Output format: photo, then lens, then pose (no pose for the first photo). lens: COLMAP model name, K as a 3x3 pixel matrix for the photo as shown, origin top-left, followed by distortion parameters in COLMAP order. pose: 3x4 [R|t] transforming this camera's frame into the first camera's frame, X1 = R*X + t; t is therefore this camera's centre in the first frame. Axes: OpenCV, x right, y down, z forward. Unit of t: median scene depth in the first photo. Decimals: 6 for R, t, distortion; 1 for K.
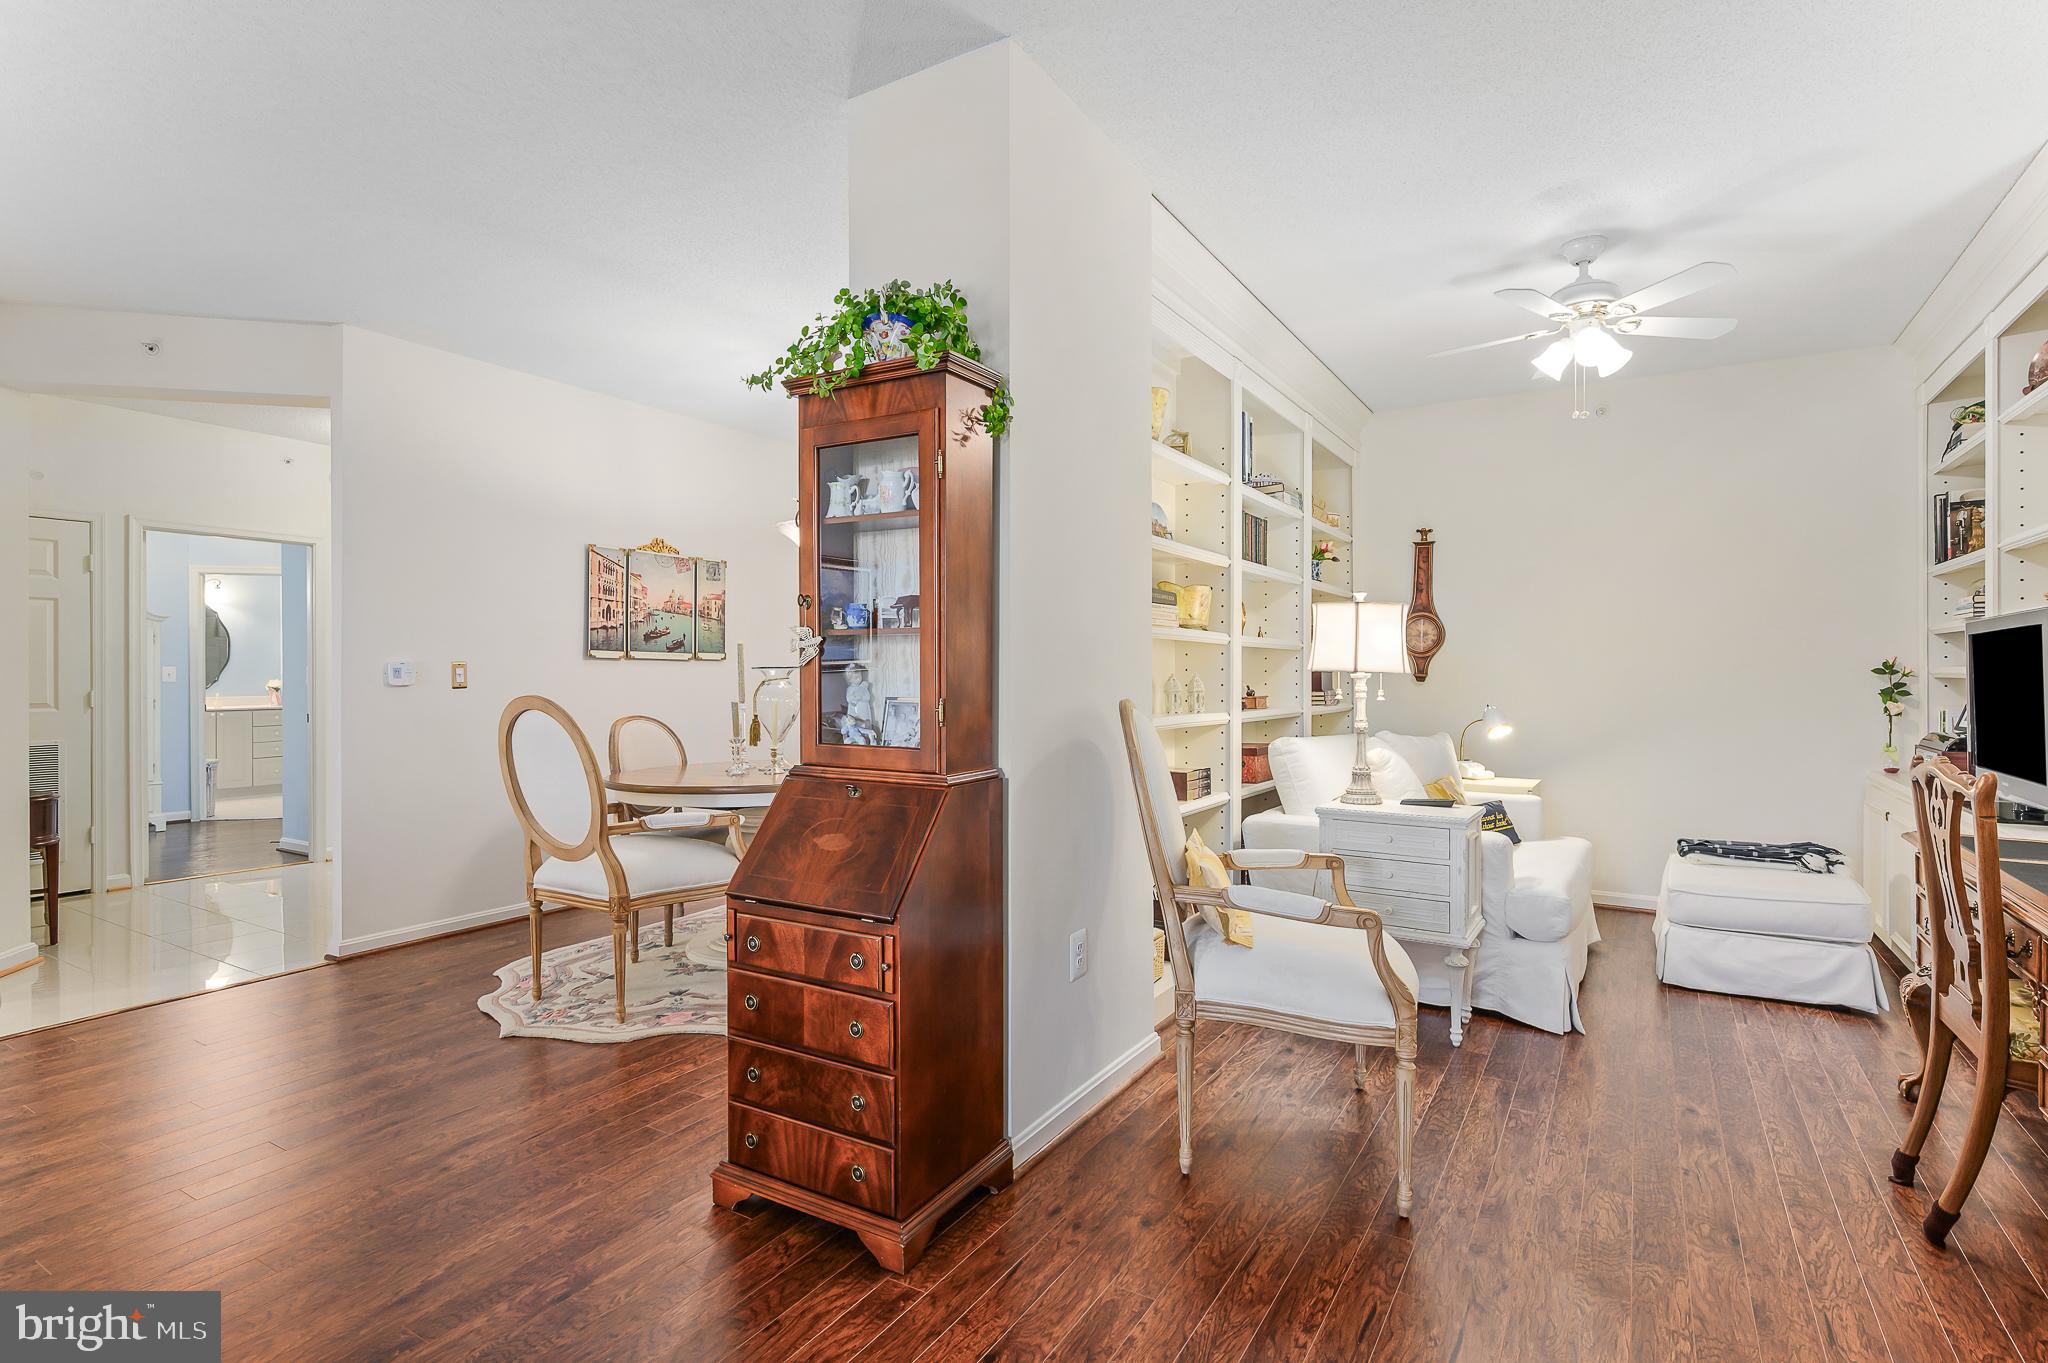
lens RADIAL K [[1003.8, 0, 1028.1], [0, 1003.8, 671.1], [0, 0, 1]] dist [-0.000092, -0.000266]
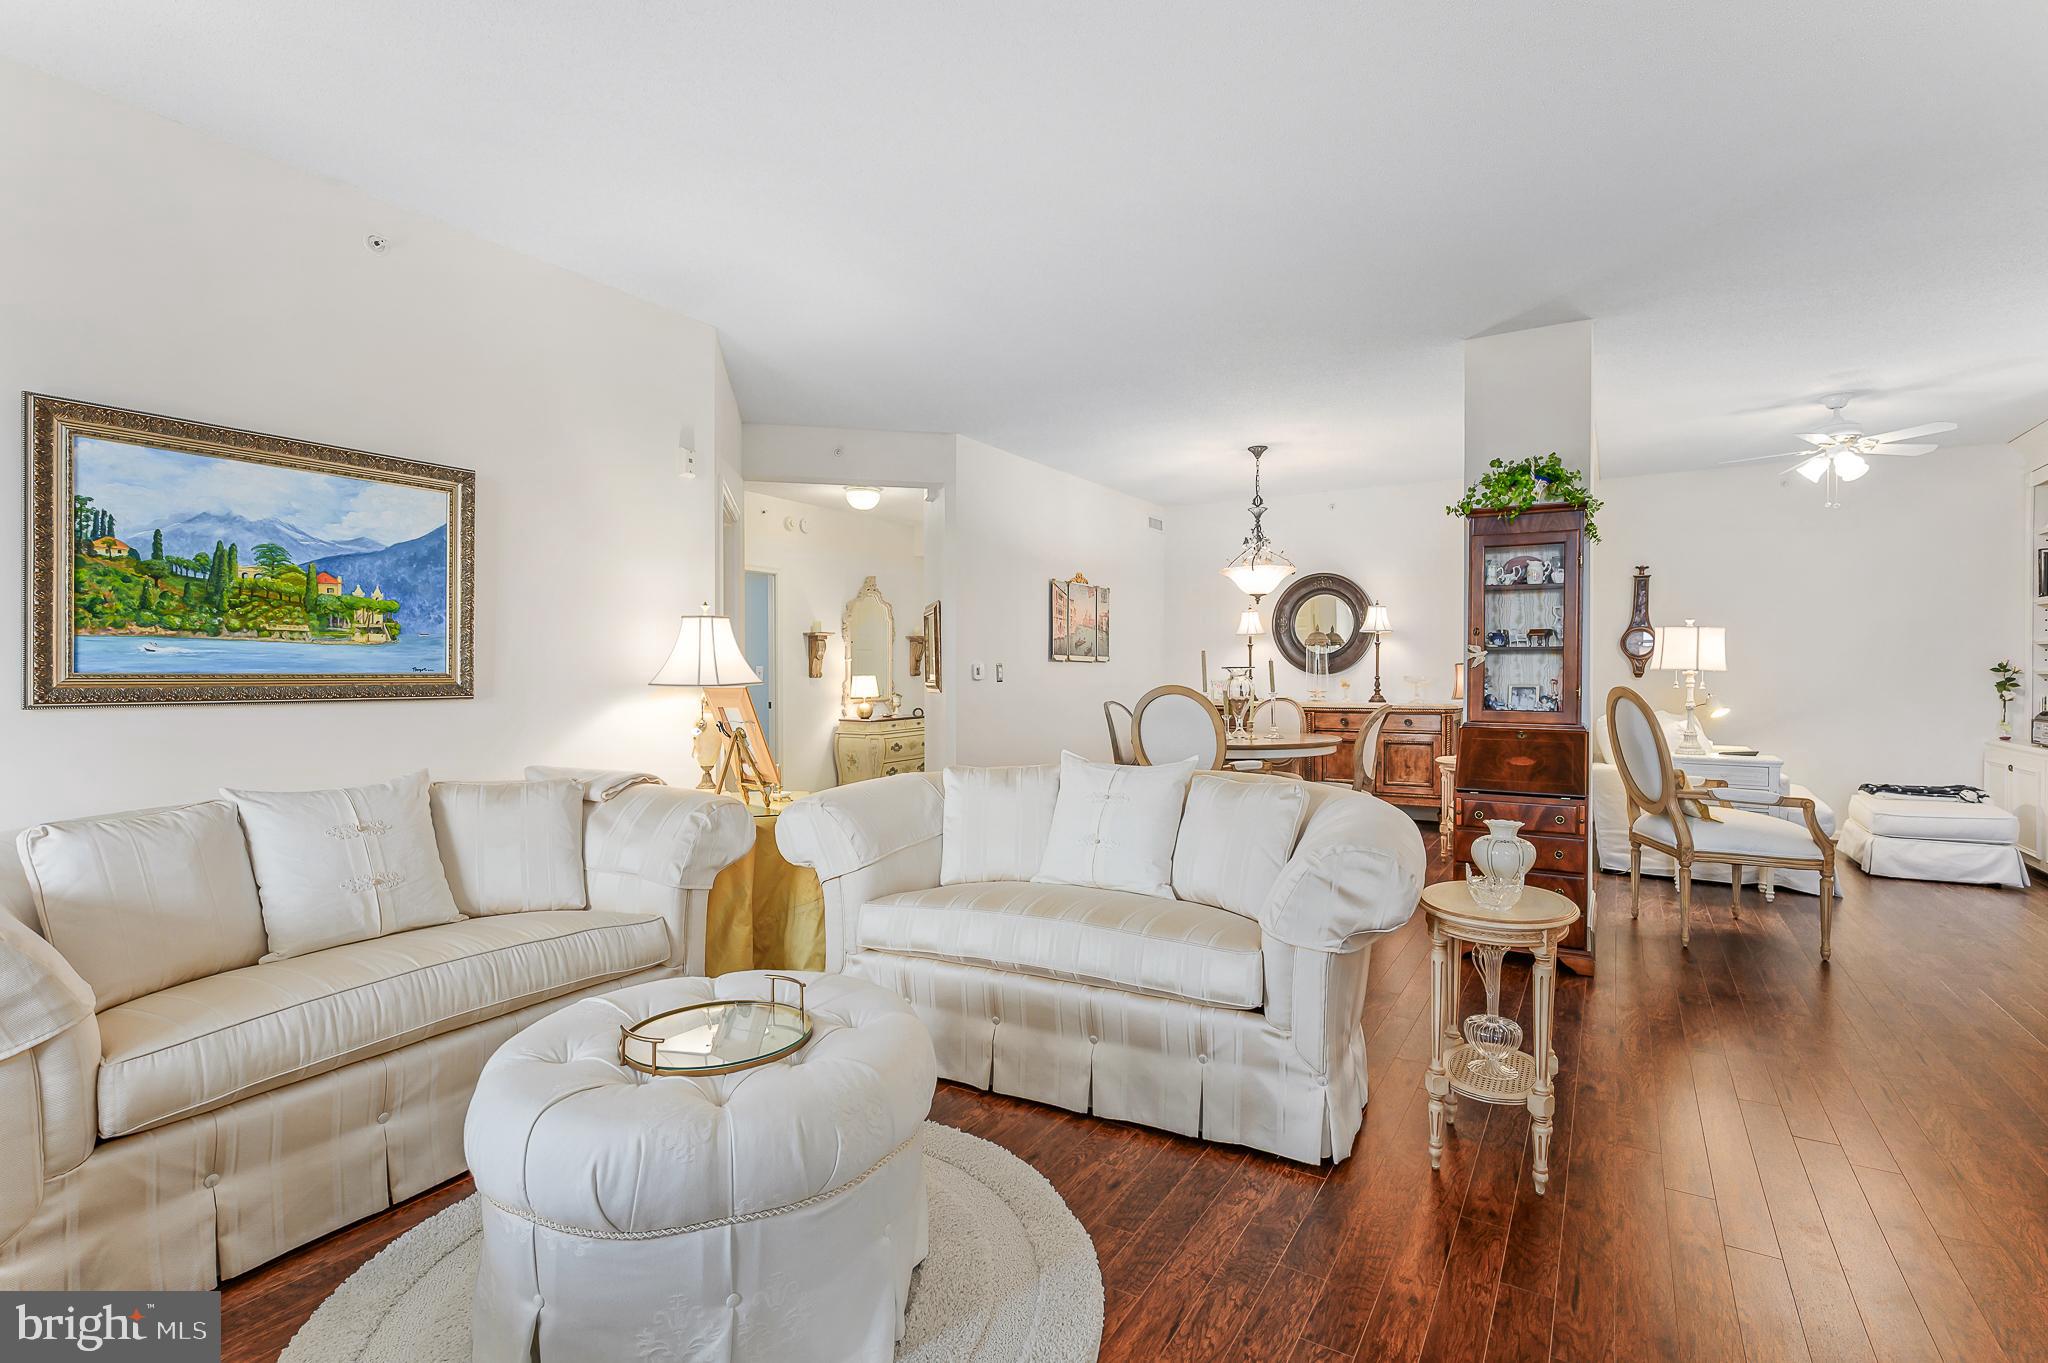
lens RADIAL K [[960.7, 0, 1023.0], [0, 960.7, 678.7], [0, 0, 1]] dist [0.003418, -0.000144]
pose [[0.999997, -0.000049, -0.002326, -0.559437], [0.000073, 0.999948, 0.010200, -0.001453], [0.002326, -0.010200, 0.999945, -0.398301]]
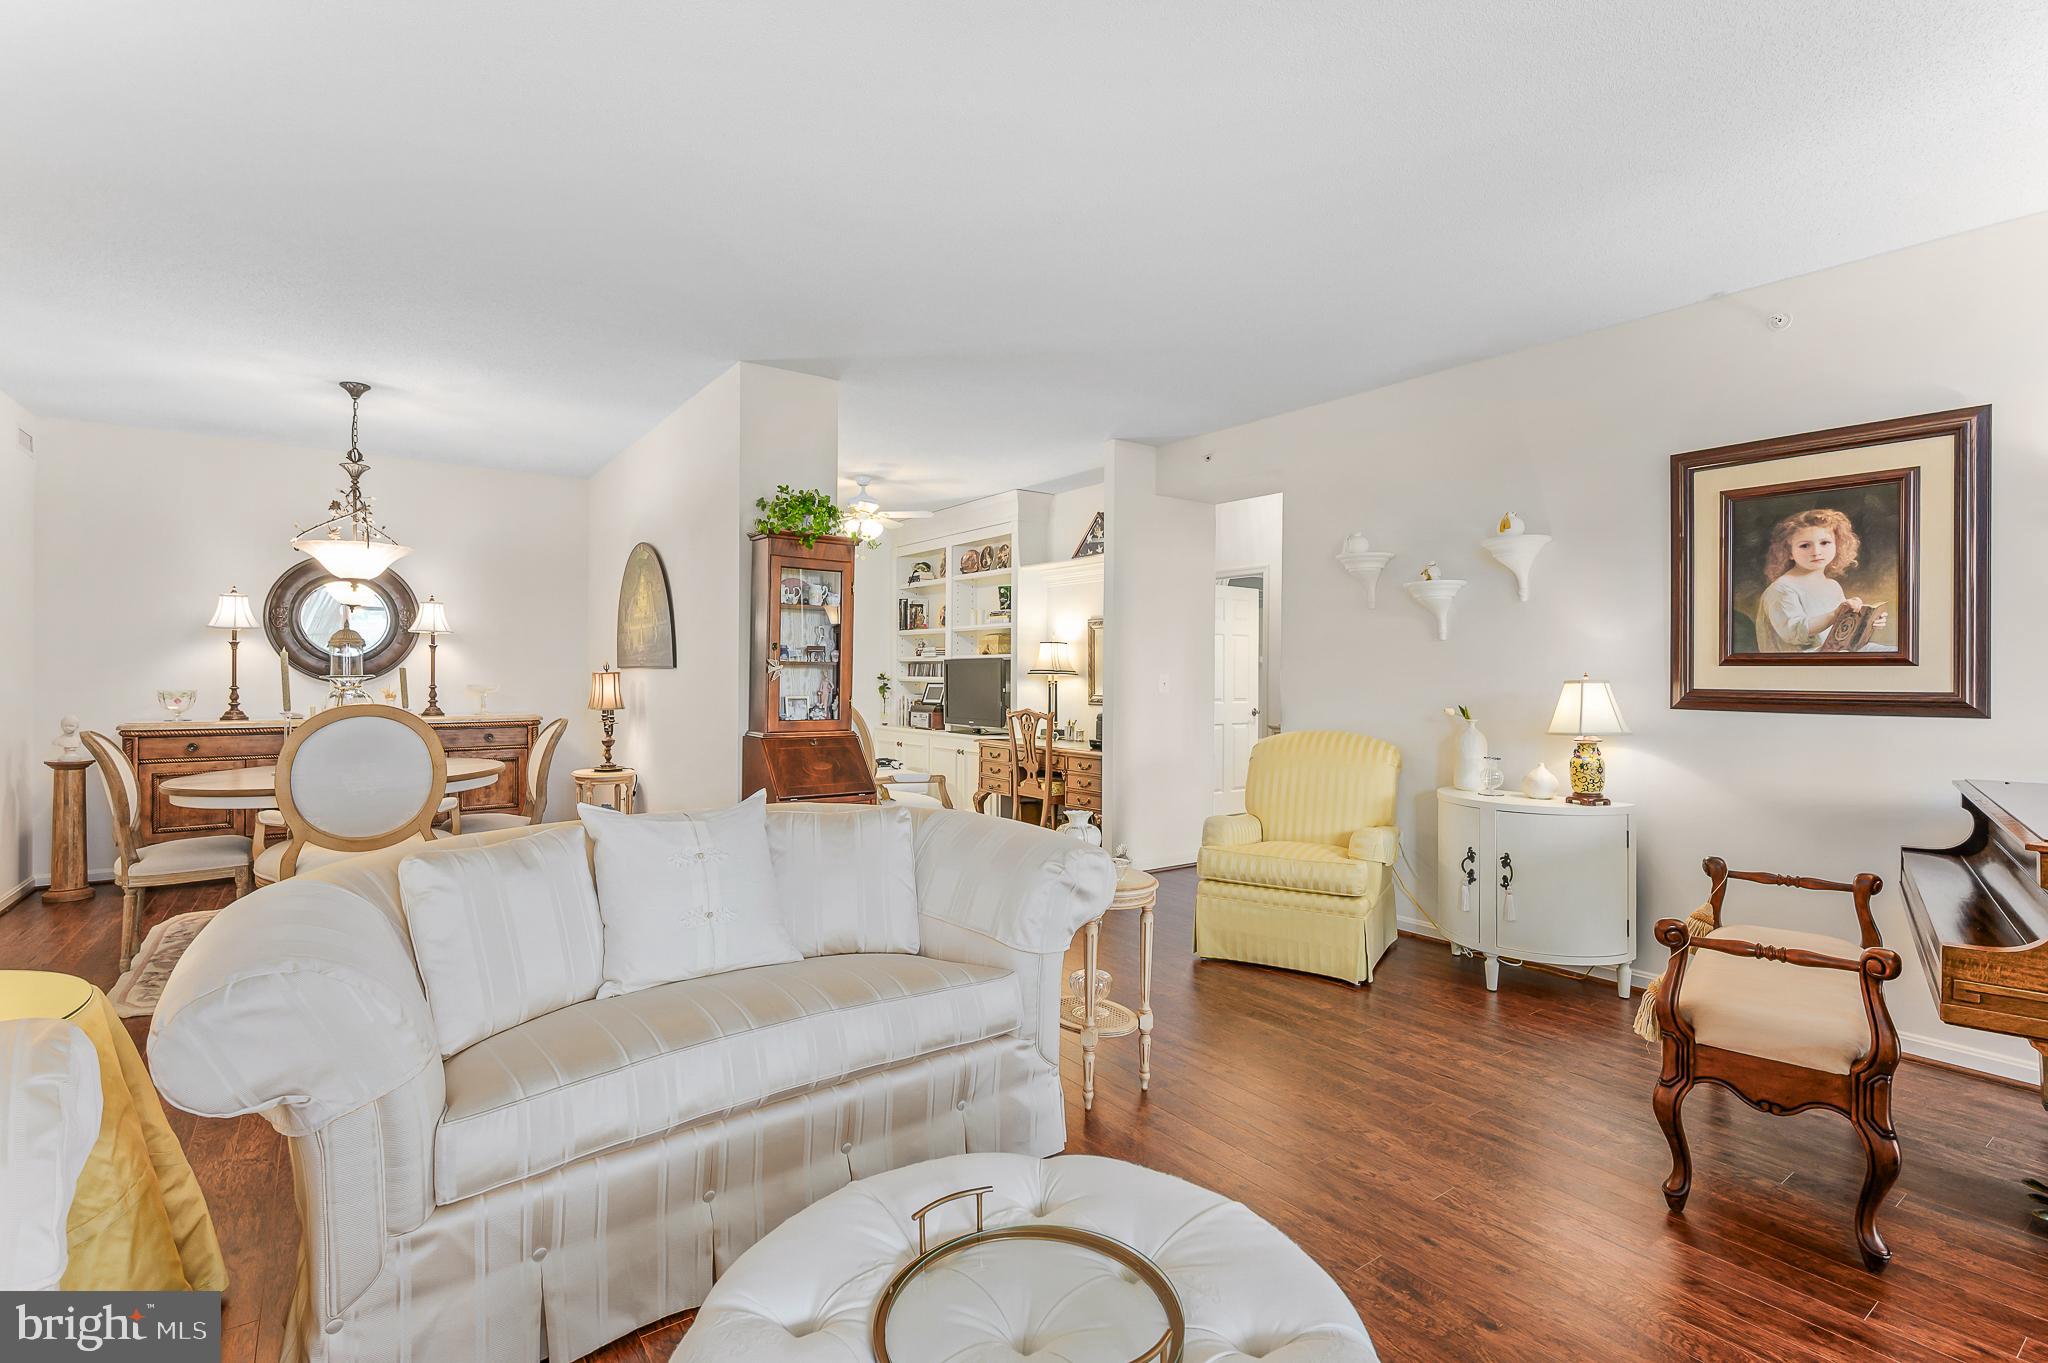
lens RADIAL K [[957.7, 0, 1034.4], [0, 957.7, 673.7], [0, 0, 1]] dist [0.002665, 0.000004]
pose [[0.377907, 0.002899, 0.925839, -0.927280], [-0.006823, 0.999977, -0.000346, -0.011139], [-0.925818, -0.006186, 0.377918, -0.075088]]
